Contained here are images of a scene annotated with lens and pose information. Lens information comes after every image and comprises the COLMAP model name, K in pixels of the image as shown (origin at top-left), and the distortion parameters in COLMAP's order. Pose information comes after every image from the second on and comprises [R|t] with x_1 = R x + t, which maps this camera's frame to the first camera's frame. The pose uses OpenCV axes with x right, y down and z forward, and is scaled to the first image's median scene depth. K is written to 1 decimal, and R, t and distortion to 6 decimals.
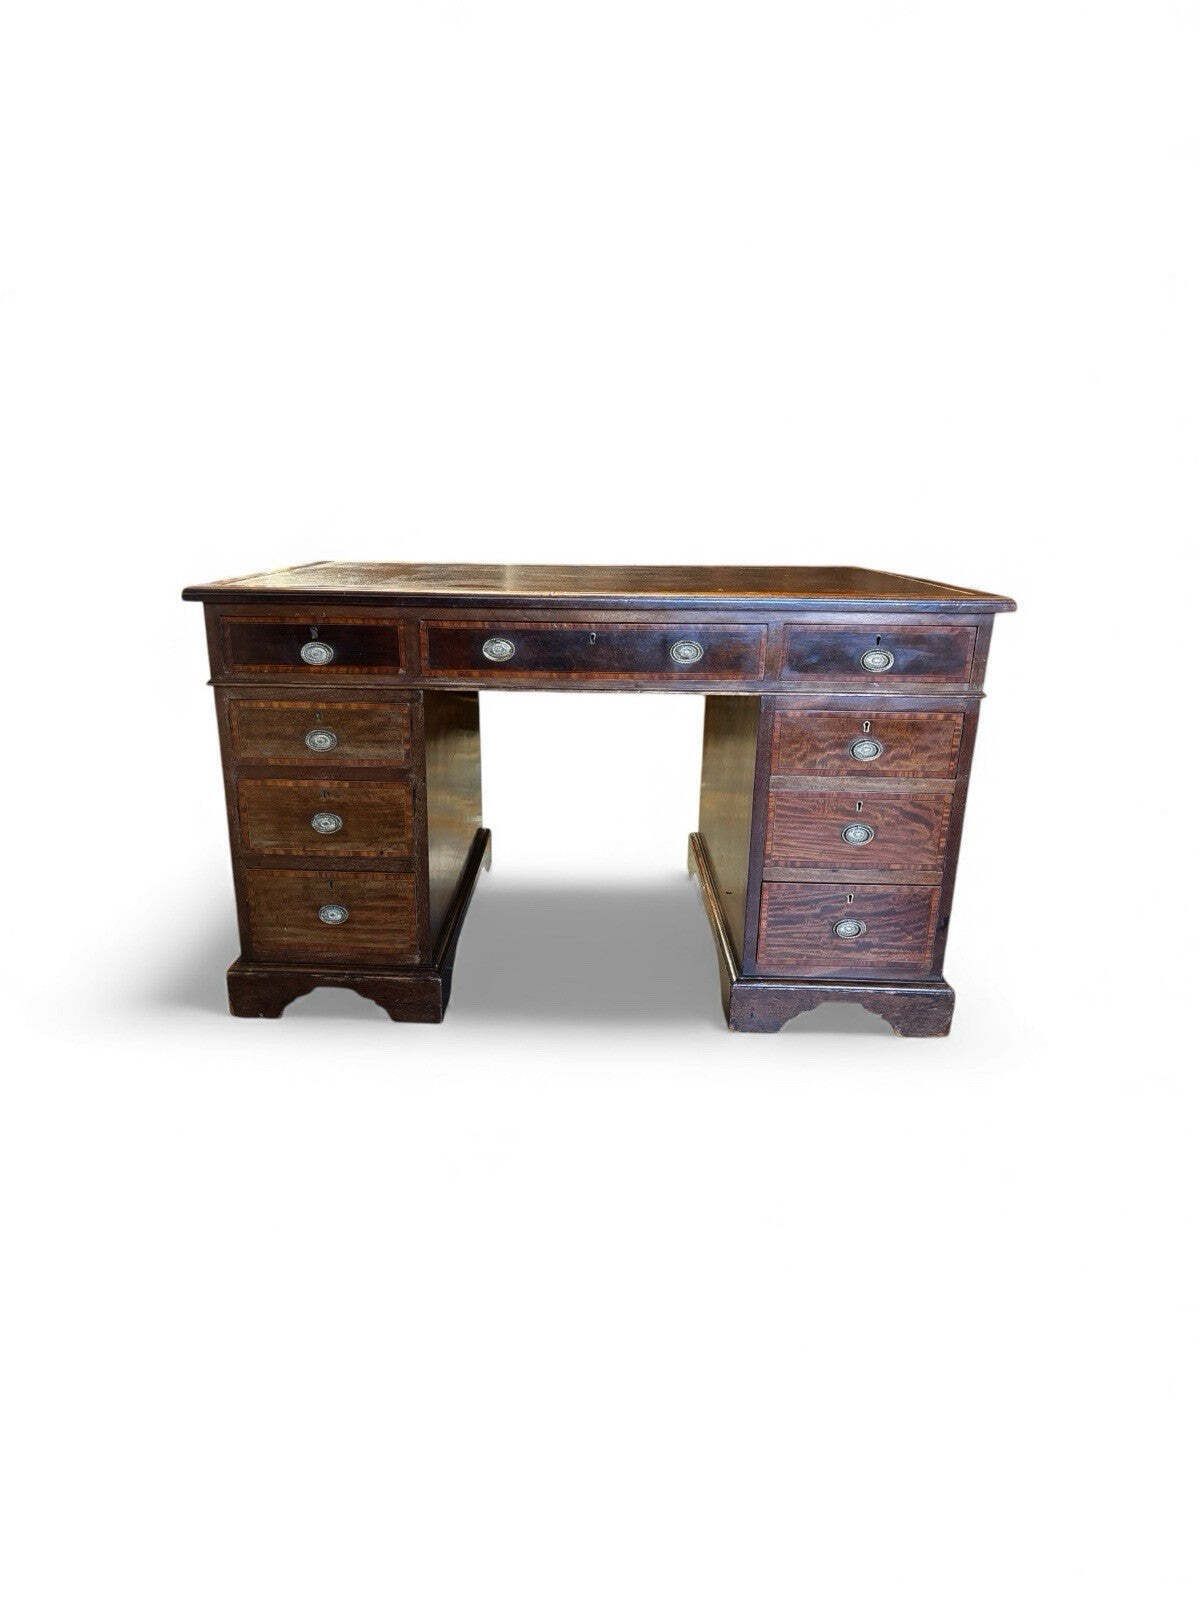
lens RADIAL K [[826.9, 0, 567.3], [0, 826.9, 731.9], [0, 0, 1]] dist [0.026322, -0.002692]
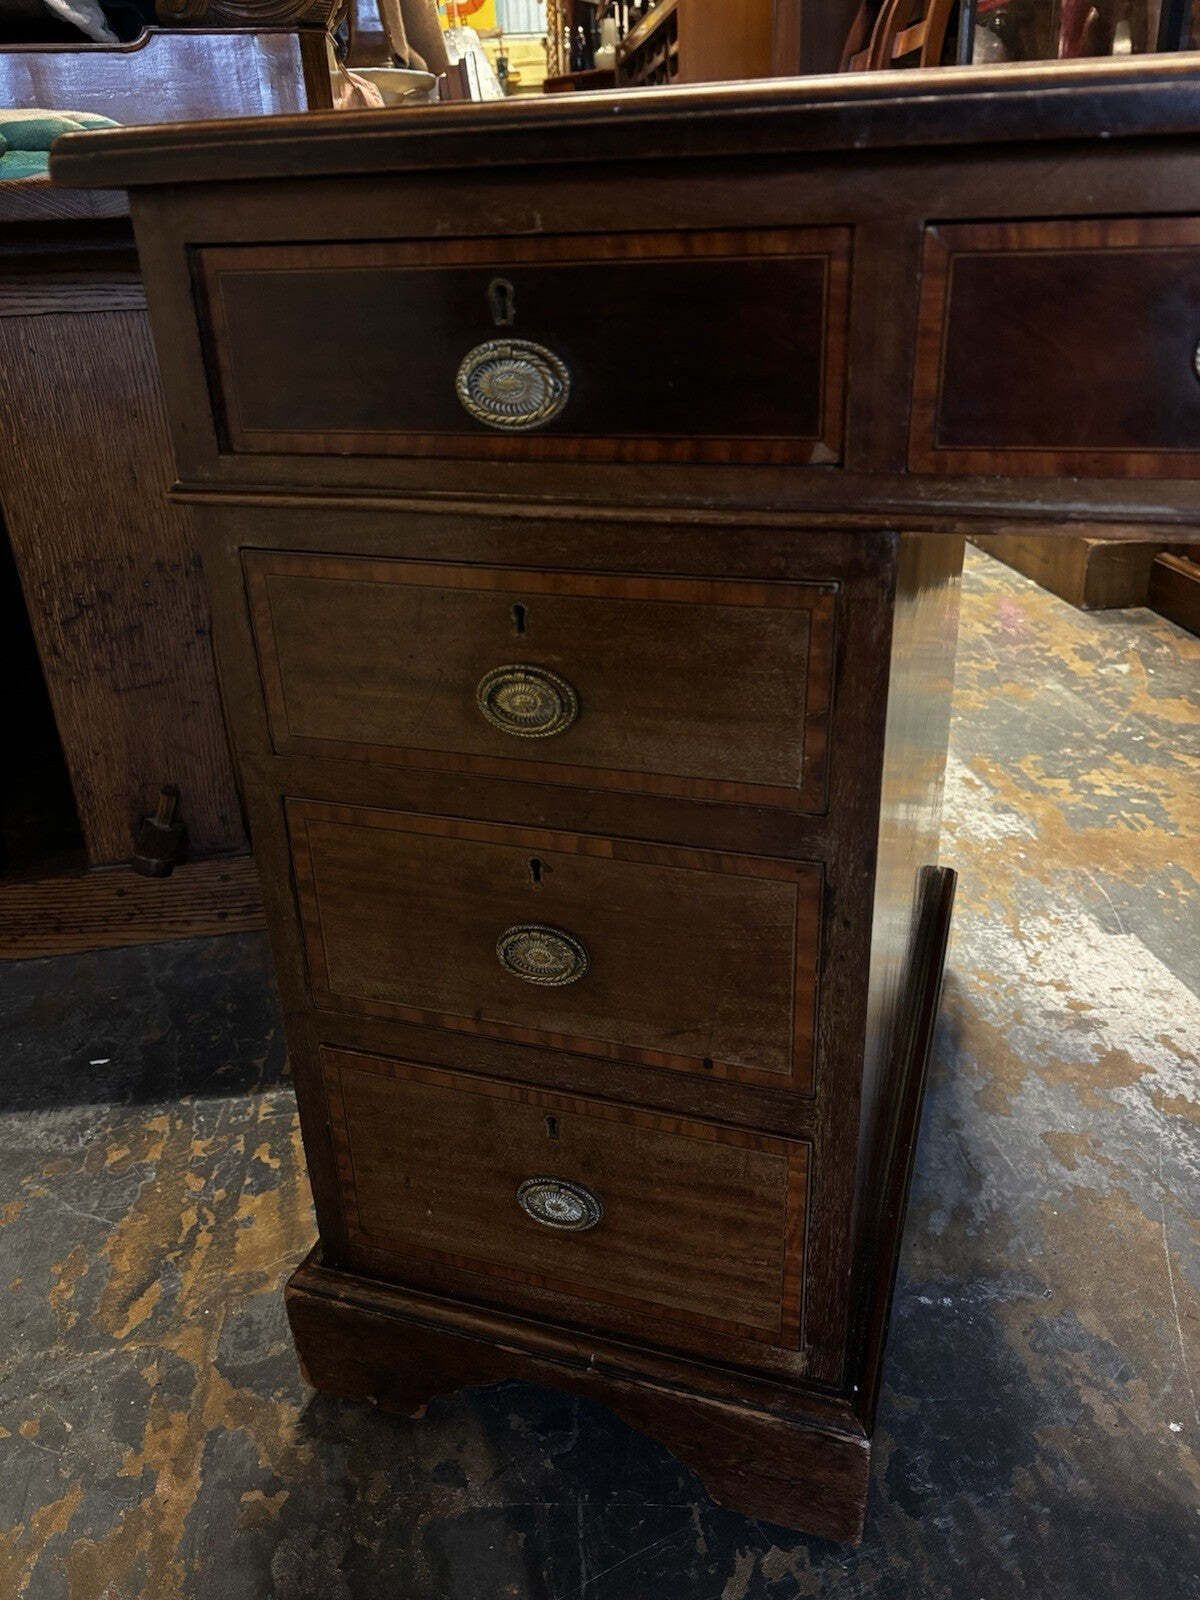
lens RADIAL K [[1224.8, 0, 601.4], [0, 1224.8, 791.6], [0, 0, 1]] dist [0.042061, -0.047506]
pose [[0.958439, 0.080268, -0.273774, -0.149543], [-0.031171, 0.983323, 0.179175, -0.036170], [0.283591, -0.163195, 0.944957, 0.591193]]
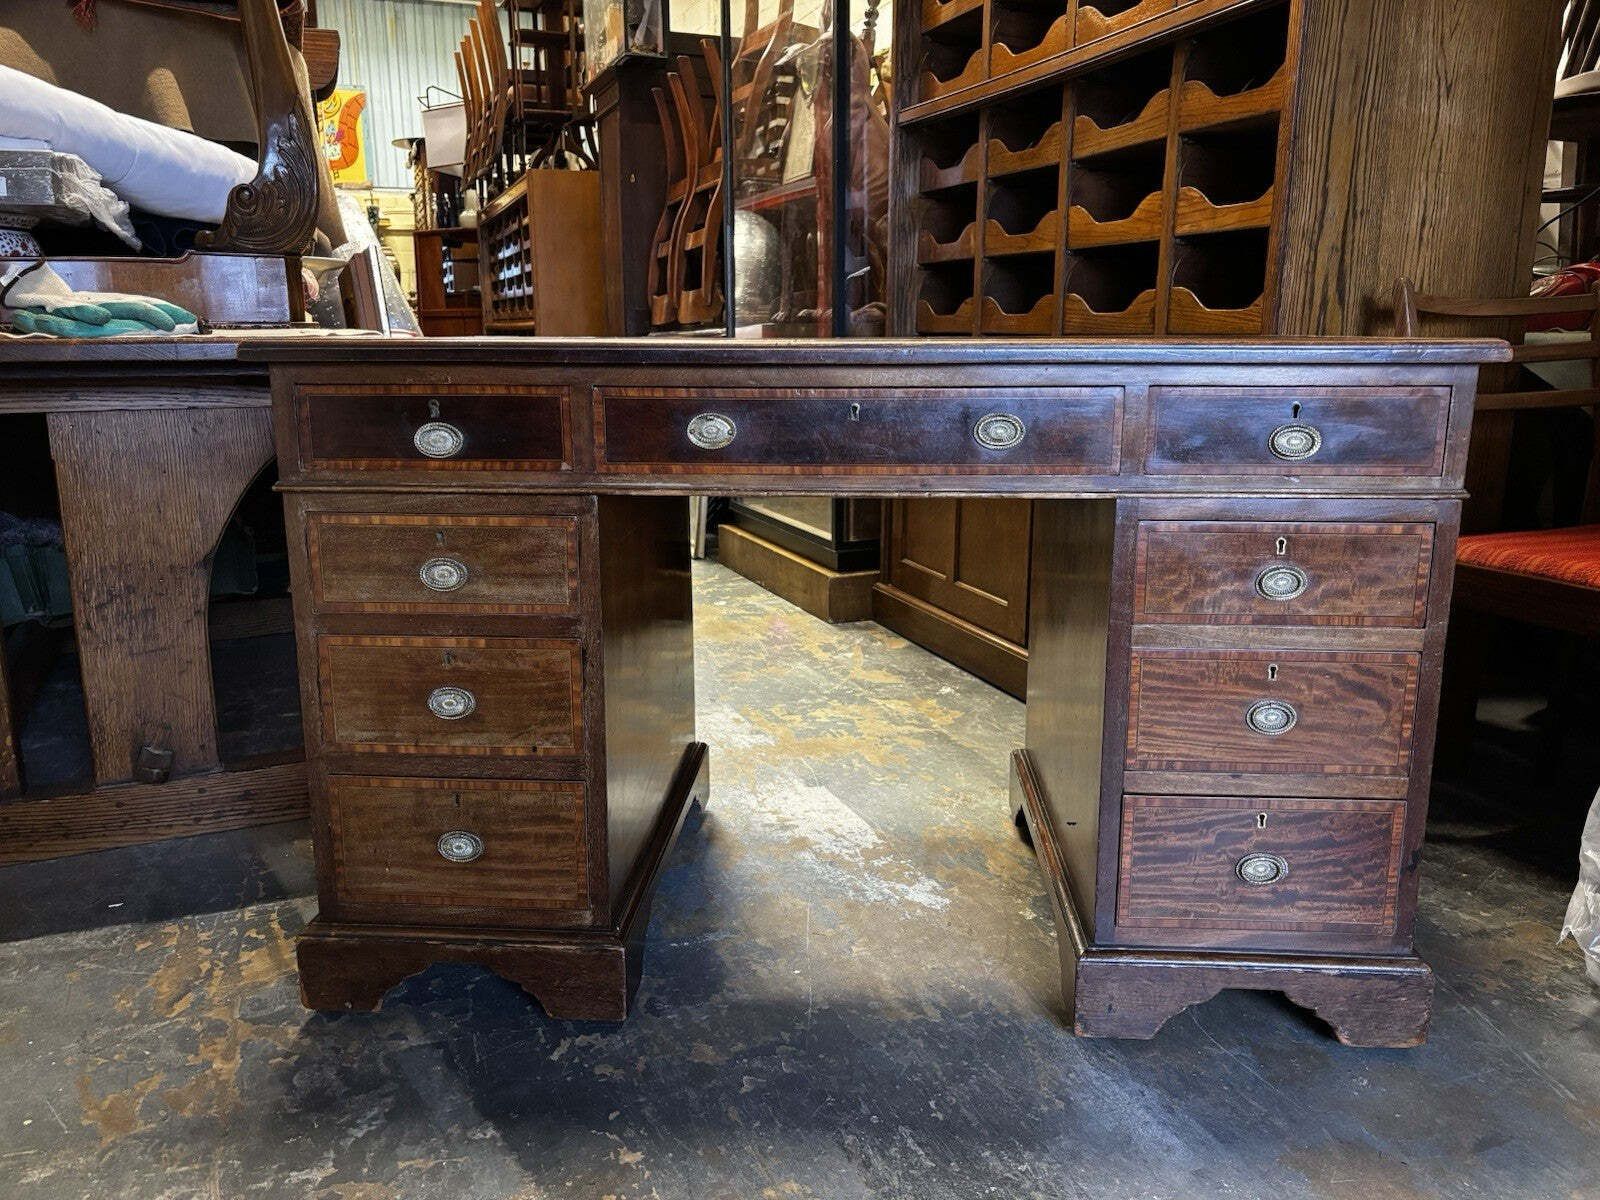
lens RADIAL K [[1224.8, 0, 797.5], [0, 1224.8, 595.1], [0, 0, 1]] dist [0.042061, -0.047506]
pose [[0.999534, -0.004190, -0.030247, 0.013414], [0.002500, 0.998444, -0.055710, 0.081700], [0.030433, 0.055608, 0.997989, 0.035110]]
